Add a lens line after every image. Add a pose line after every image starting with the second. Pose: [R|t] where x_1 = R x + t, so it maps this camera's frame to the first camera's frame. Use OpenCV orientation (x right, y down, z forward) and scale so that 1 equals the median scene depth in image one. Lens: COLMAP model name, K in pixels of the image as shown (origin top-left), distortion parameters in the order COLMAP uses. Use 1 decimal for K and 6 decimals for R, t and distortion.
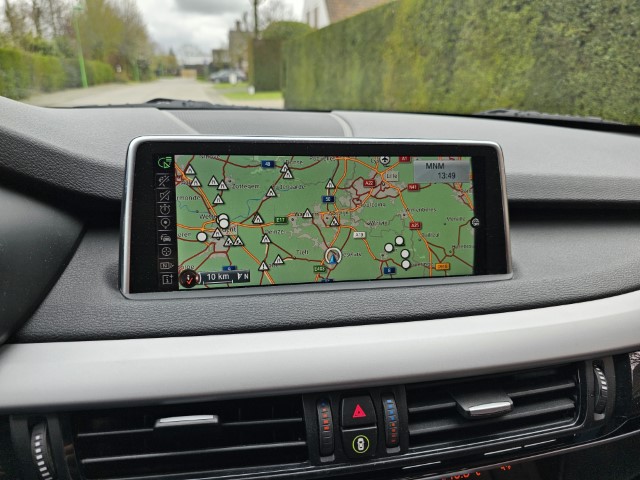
lens RADIAL K [[429.7, 0, 321.8], [0, 429.7, 240.7], [0, 0, 1]] dist [0.033580, -0.021953]
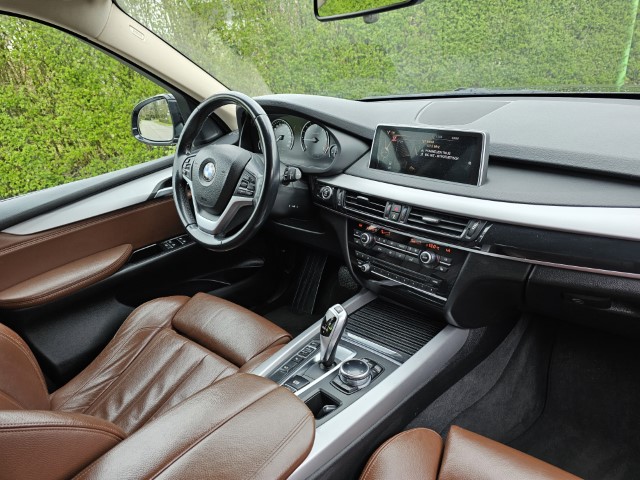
lens RADIAL K [[429.7, 0, 321.8], [0, 429.7, 240.7], [0, 0, 1]] dist [0.033580, -0.021953]
pose [[0.513218, 0.286537, -0.809014, 2.488971], [-0.122457, 0.957426, 0.261418, -0.189345], [0.849477, -0.035095, 0.526457, -1.285718]]
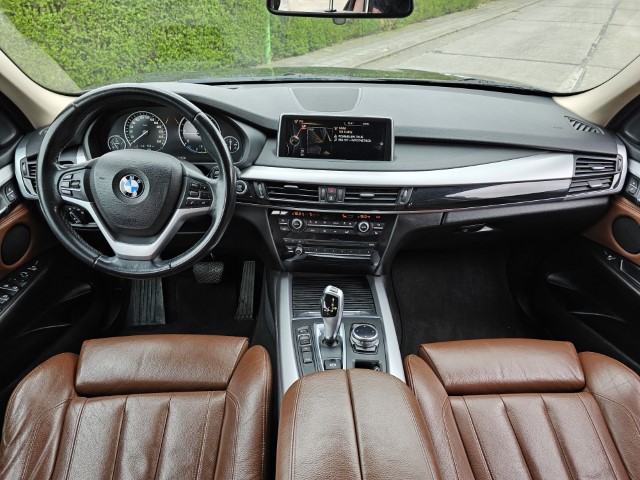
lens RADIAL K [[427.5, 0, 324.8], [0, 427.5, 242.5], [0, 0, 1]] dist [0.036854, -0.021686]
pose [[0.959790, 0.131891, -0.247806, 0.972385], [-0.064805, 0.963011, 0.261552, -0.160413], [0.273136, -0.234976, 0.932836, -2.570325]]
